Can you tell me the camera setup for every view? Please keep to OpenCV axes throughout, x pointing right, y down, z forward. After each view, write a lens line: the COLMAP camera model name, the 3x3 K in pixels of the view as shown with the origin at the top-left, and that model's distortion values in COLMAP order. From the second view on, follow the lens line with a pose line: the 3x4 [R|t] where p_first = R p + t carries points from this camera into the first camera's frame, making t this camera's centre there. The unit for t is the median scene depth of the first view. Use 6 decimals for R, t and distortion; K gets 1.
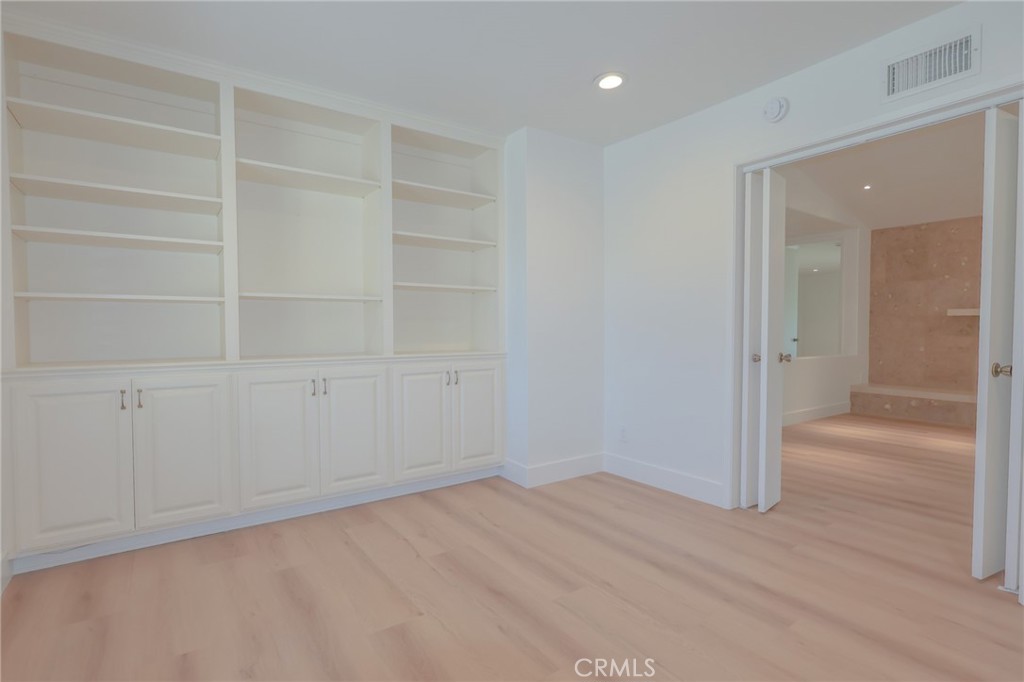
lens RADIAL K [[492.1, 0, 512.4], [0, 492.1, 337.3], [0, 0, 1]] dist [-0.004900, -0.000922]
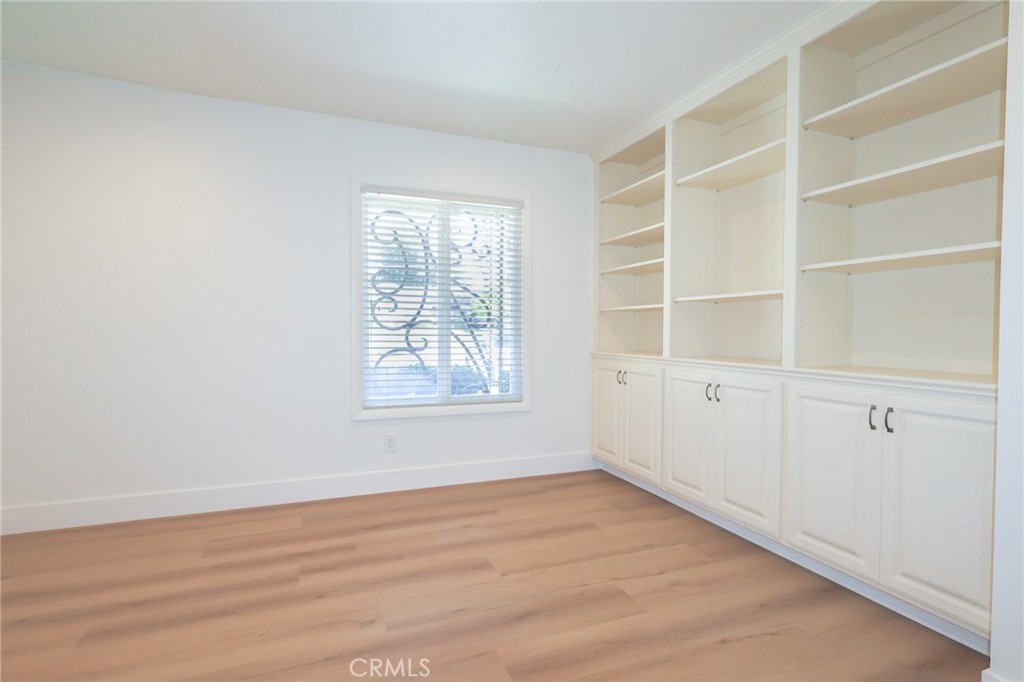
lens RADIAL K [[483.4, 0, 509.3], [0, 483.4, 341.2], [0, 0, 1]] dist [-0.000080, 0.000067]
pose [[-0.205365, 0.011412, -0.978619, 0.631682], [-0.047853, 0.998619, 0.021687, 0.003298], [0.977515, 0.051283, -0.204535, 0.860393]]
